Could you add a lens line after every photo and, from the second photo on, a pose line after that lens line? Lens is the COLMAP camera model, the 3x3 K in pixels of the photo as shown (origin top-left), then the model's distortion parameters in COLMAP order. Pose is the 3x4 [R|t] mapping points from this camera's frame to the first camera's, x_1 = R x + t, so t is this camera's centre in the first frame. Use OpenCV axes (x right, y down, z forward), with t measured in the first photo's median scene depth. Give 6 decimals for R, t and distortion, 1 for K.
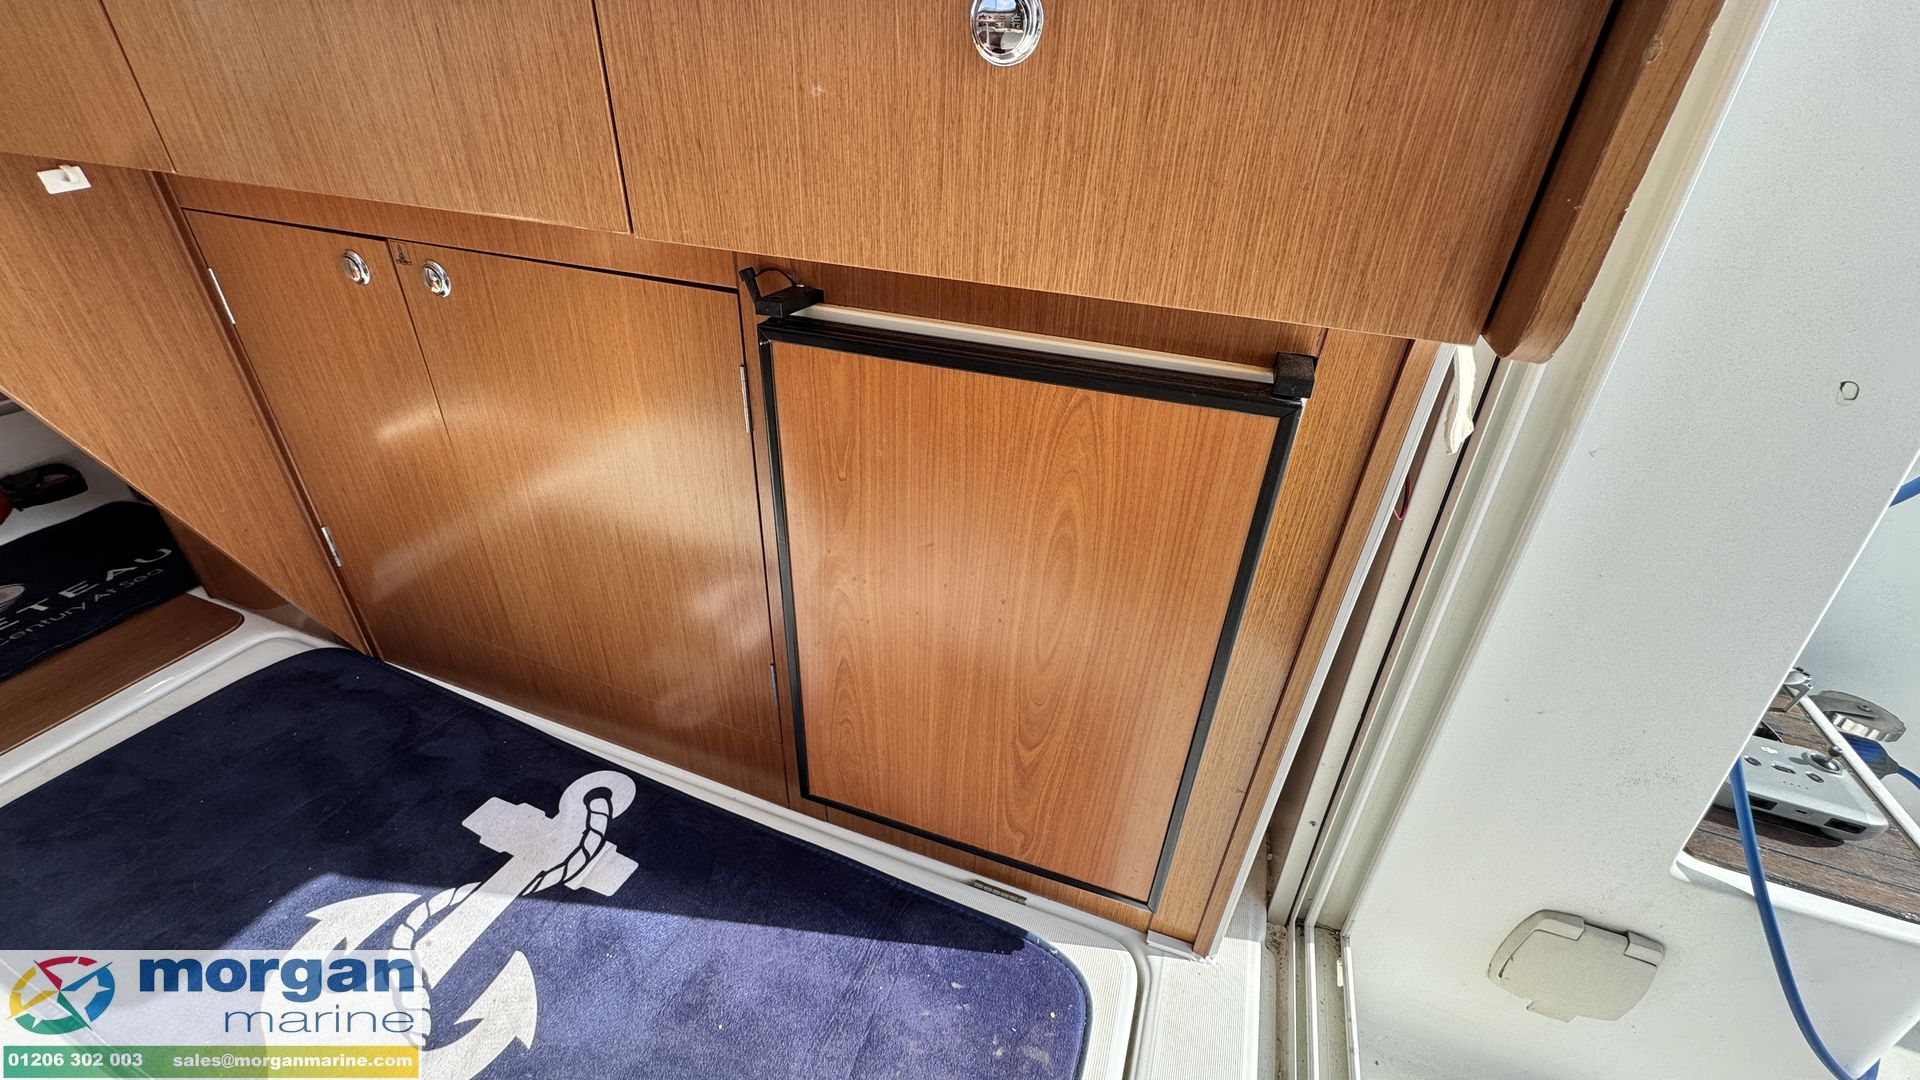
lens RADIAL K [[758.6, 0, 976.2], [0, 758.6, 537.2], [0, 0, 1]] dist [-0.003899, 0.000170]
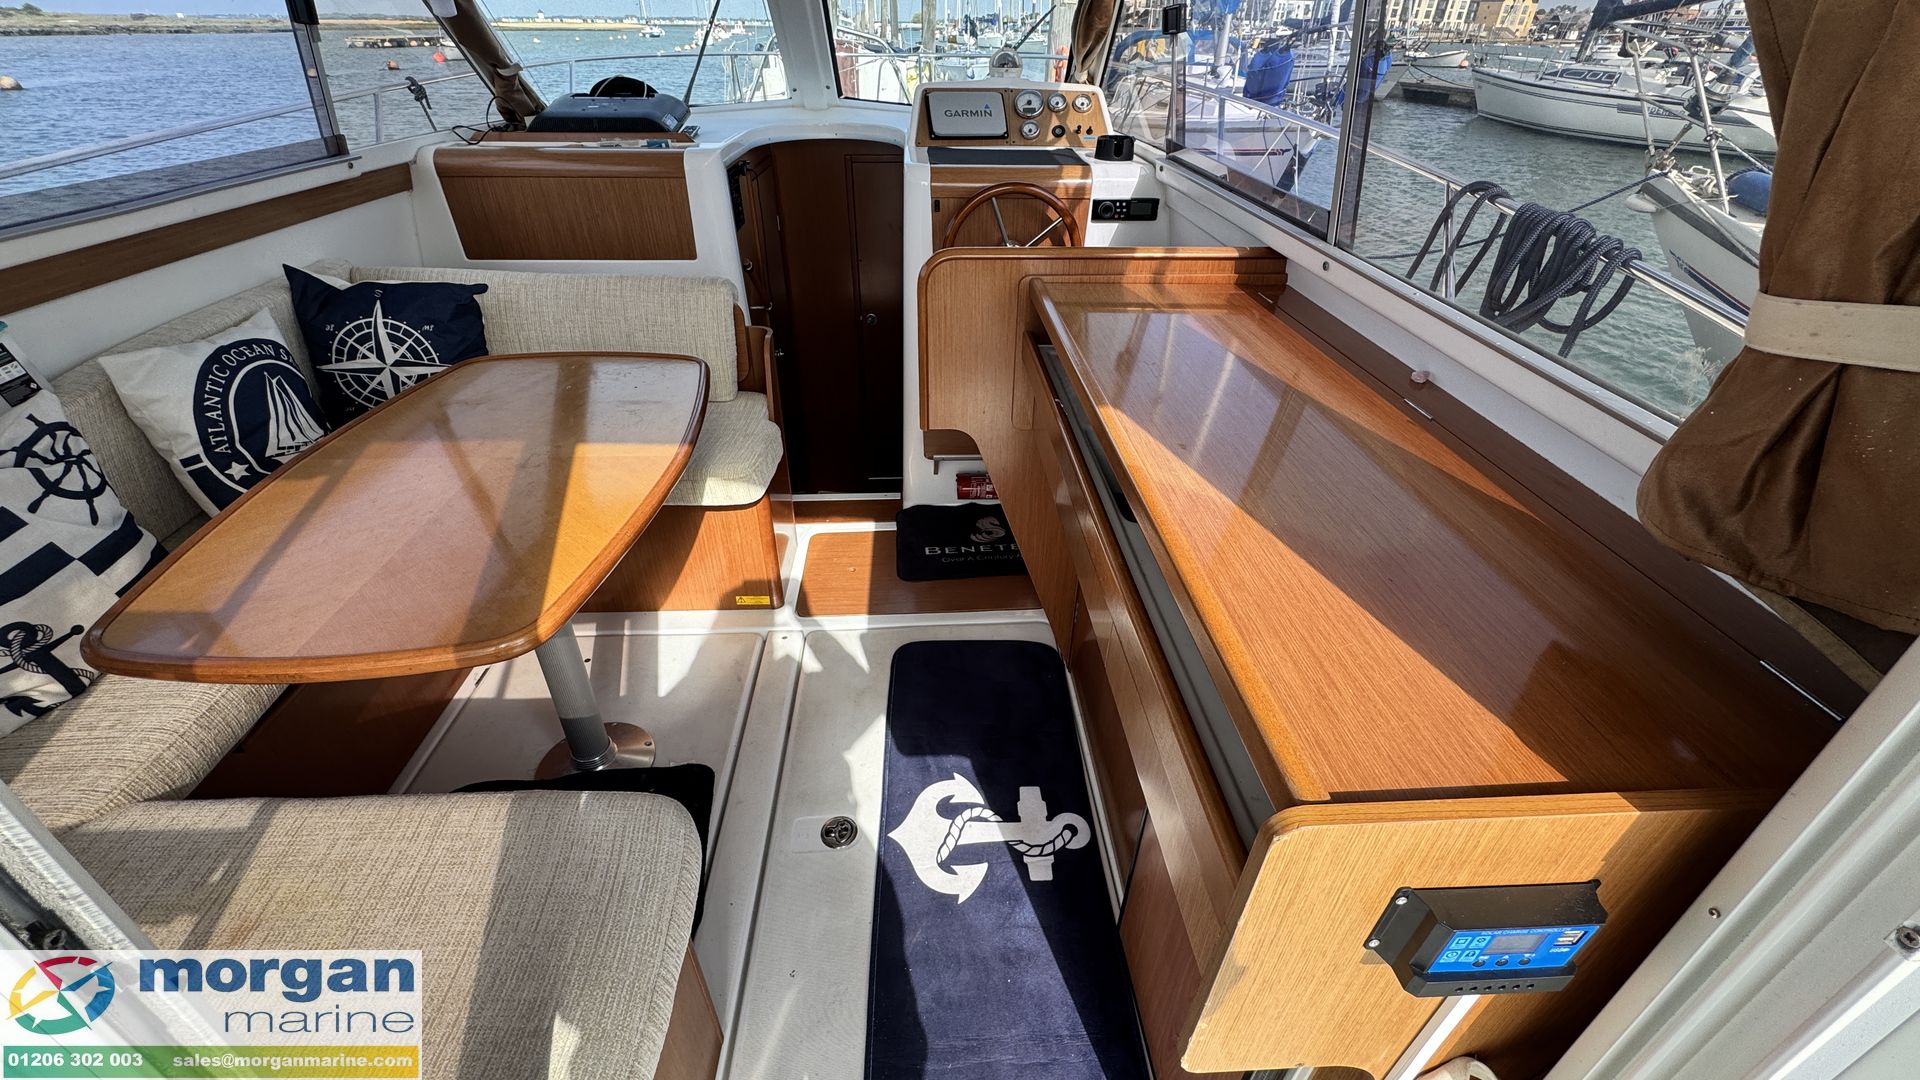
lens RADIAL K [[758.6, 0, 959.7], [0, 758.6, 542.0], [0, 0, 1]] dist [-0.003899, 0.000170]
pose [[0.390029, 0.472740, -0.790186, 0.461982], [-0.472744, 0.839223, 0.268735, -0.564923], [0.790183, 0.268742, 0.550807, -0.325584]]
